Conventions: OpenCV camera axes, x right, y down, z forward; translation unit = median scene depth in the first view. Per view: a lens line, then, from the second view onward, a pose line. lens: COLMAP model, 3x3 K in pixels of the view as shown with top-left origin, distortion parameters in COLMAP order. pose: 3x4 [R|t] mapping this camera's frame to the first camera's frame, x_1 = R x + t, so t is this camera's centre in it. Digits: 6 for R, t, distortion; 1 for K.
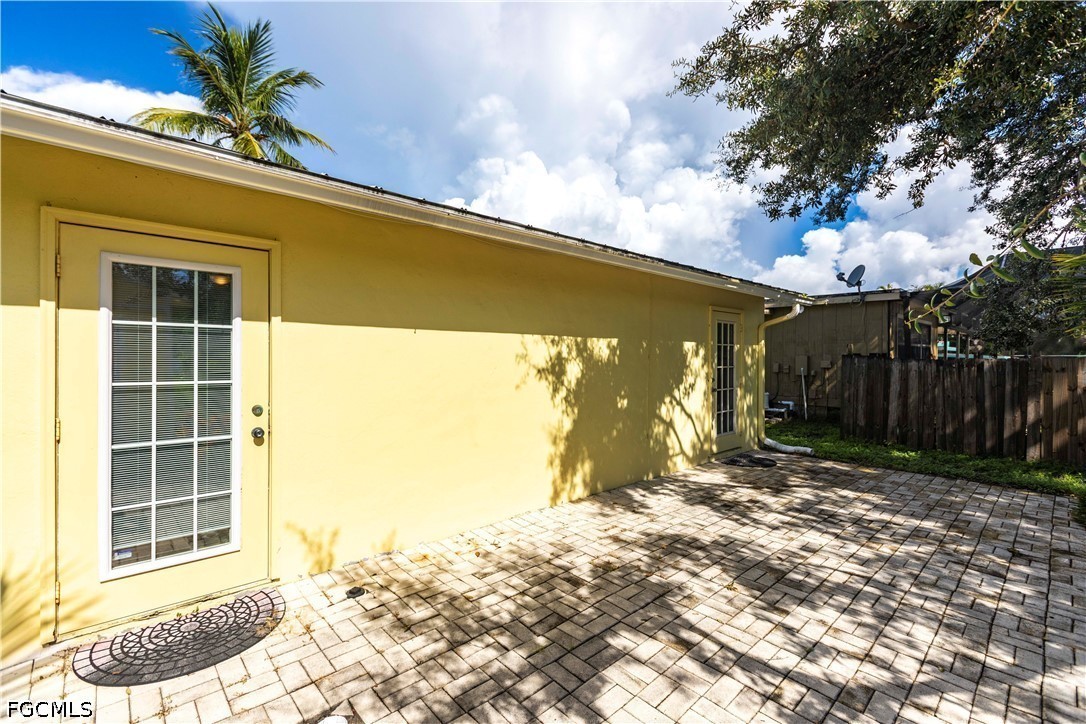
lens RADIAL K [[482.6, 0, 541.5], [0, 482.6, 360.6], [0, 0, 1]] dist [-0.001430, -0.000962]
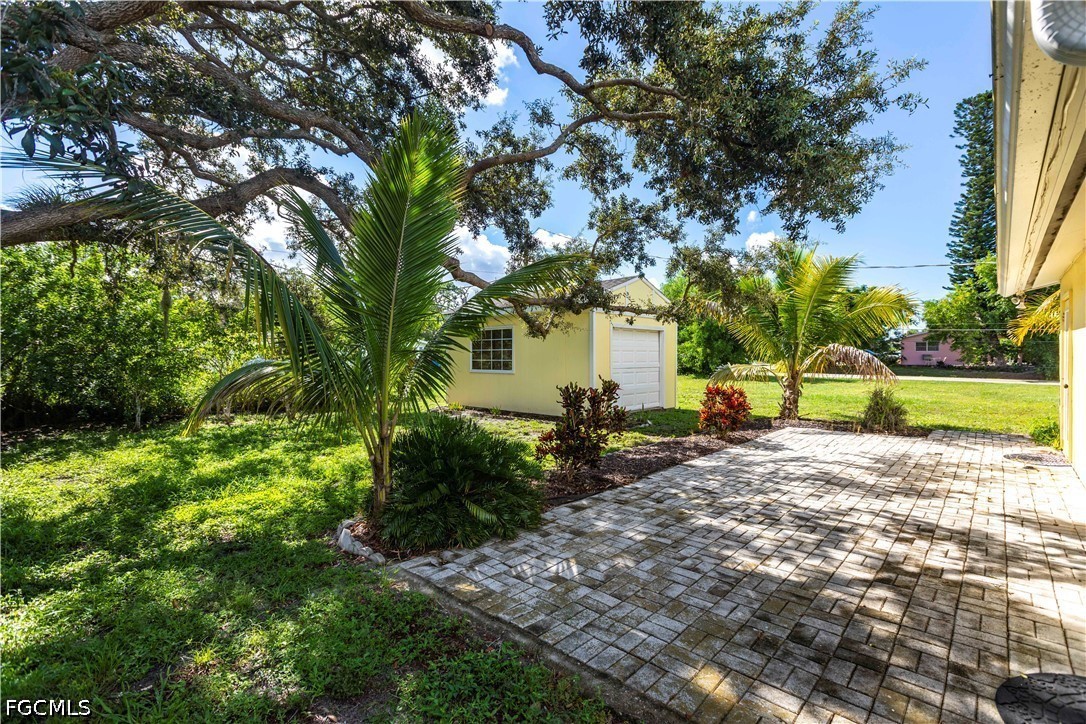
lens RADIAL K [[482.6, 0, 543.8], [0, 482.6, 358.5], [0, 0, 1]] dist [-0.001430, -0.000962]
pose [[-0.997484, 0.001278, -0.070885, 1.143655], [0.000254, 0.999895, 0.014464, 0.003342], [0.070896, 0.014410, -0.997380, 1.857073]]
